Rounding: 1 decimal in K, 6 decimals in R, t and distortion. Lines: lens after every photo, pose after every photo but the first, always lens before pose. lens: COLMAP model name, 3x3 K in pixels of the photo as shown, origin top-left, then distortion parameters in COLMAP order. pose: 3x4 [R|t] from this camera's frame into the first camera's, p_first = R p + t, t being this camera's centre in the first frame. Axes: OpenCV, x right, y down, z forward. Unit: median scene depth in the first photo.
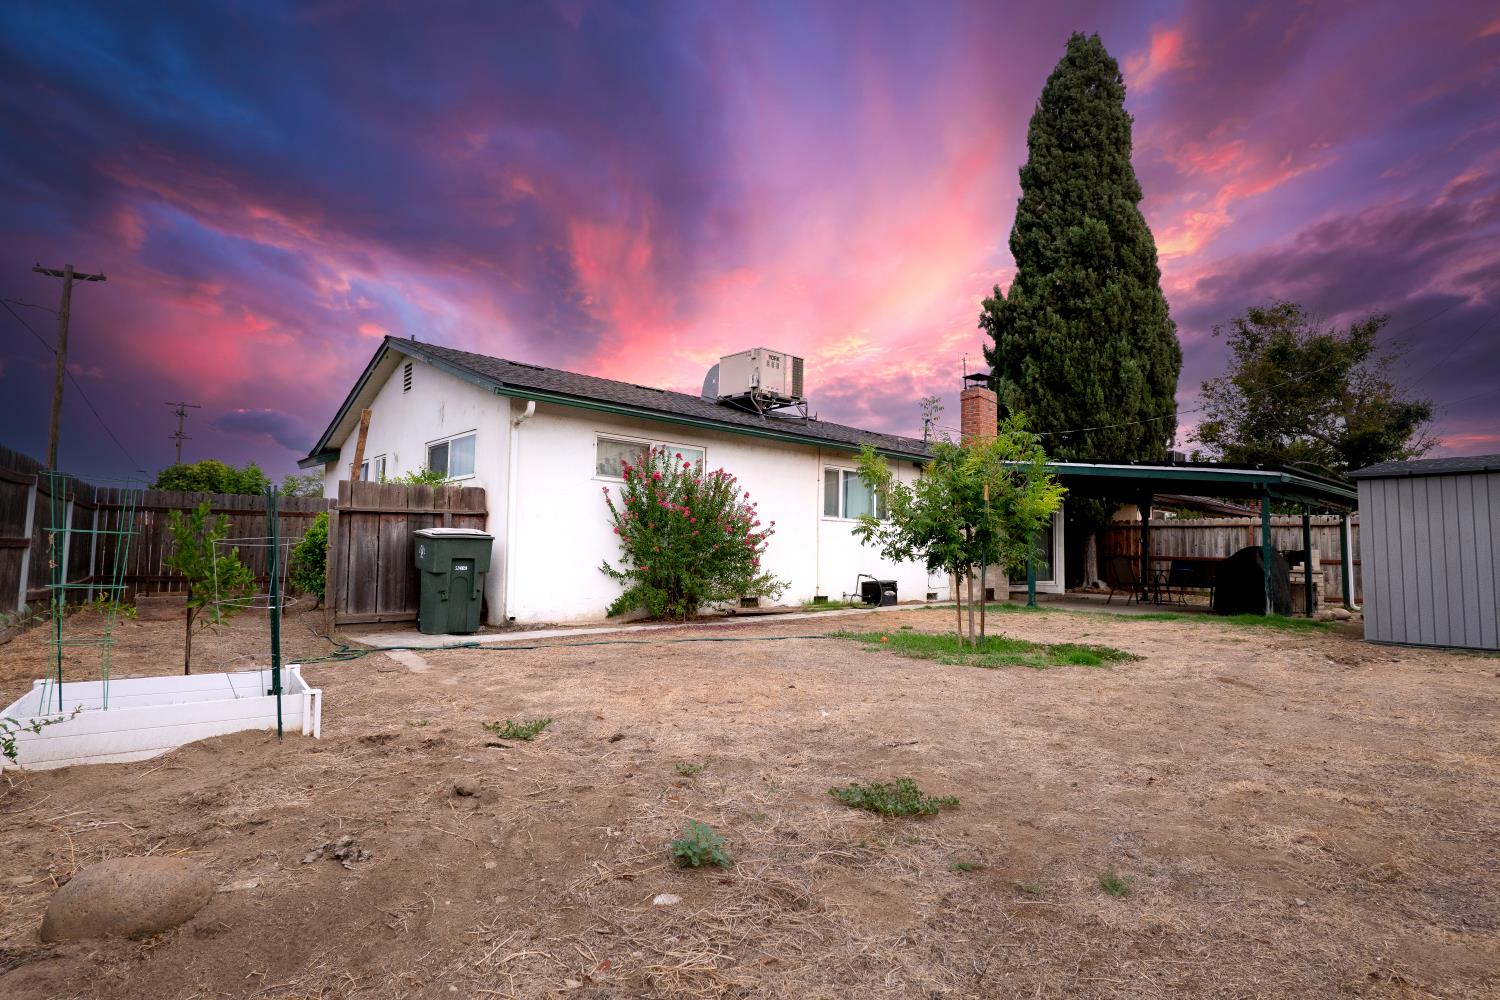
lens RADIAL K [[779.8, 0, 742.5], [0, 779.8, 499.0], [0, 0, 1]] dist [-0.018997, 0.011087]
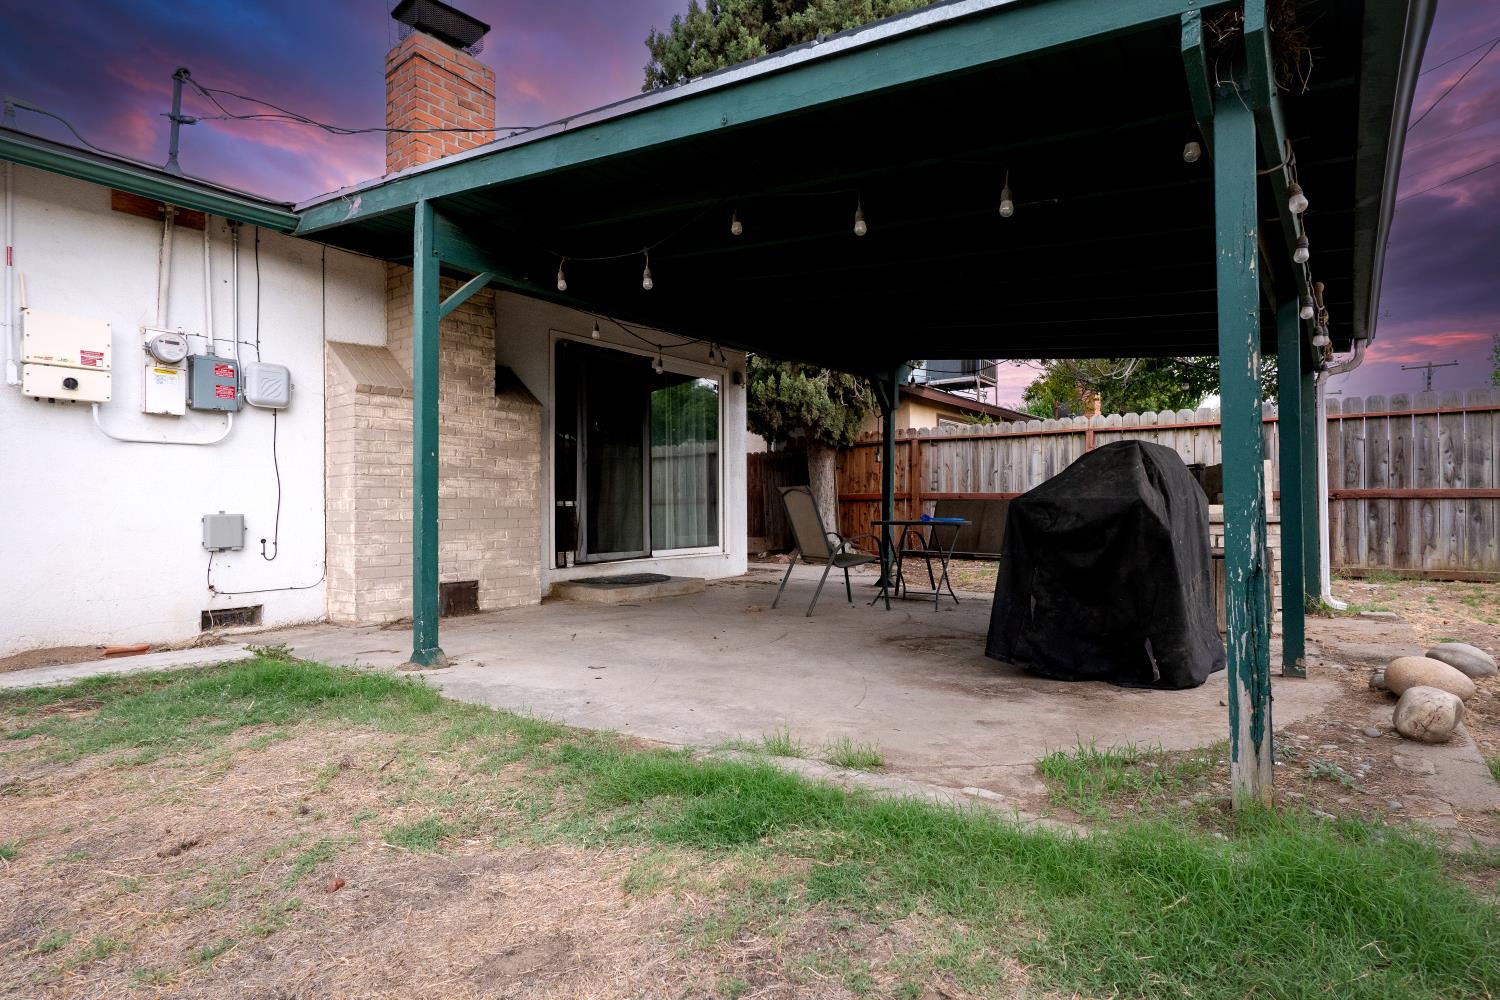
lens RADIAL K [[779.8, 0, 754.6], [0, 779.8, 499.2], [0, 0, 1]] dist [-0.018997, 0.011087]
pose [[0.980452, -0.023951, 0.195295, 0.311313], [0.012891, 0.998250, 0.057707, 0.045715], [-0.196336, -0.054061, 0.979045, 0.497715]]
